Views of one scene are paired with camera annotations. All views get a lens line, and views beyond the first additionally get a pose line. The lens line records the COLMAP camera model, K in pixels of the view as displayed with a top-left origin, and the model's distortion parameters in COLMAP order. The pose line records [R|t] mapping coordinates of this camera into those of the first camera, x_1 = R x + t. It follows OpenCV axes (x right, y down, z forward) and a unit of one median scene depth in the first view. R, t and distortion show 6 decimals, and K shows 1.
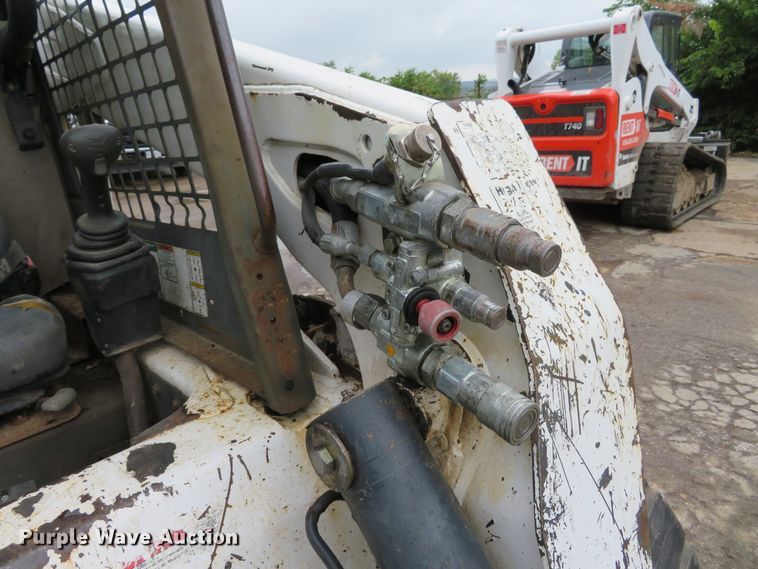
lens RADIAL K [[542.6, 0, 385.1], [0, 542.6, 288.2], [0, 0, 1]] dist [-0.007178, -0.004462]
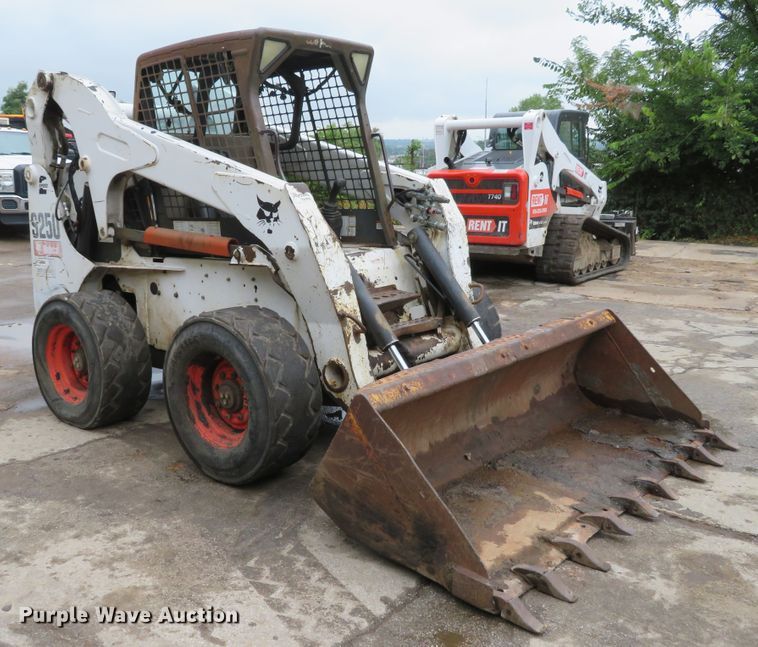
lens RADIAL K [[799.7, 0, 377.8], [0, 799.7, 325.3], [0, 0, 1]] dist [0.012890, 0.000000]
pose [[0.989800, 0.036973, 0.137580, -0.157054], [-0.018784, 0.991175, -0.131222, 0.231772], [-0.141218, 0.127299, 0.981760, -0.705269]]
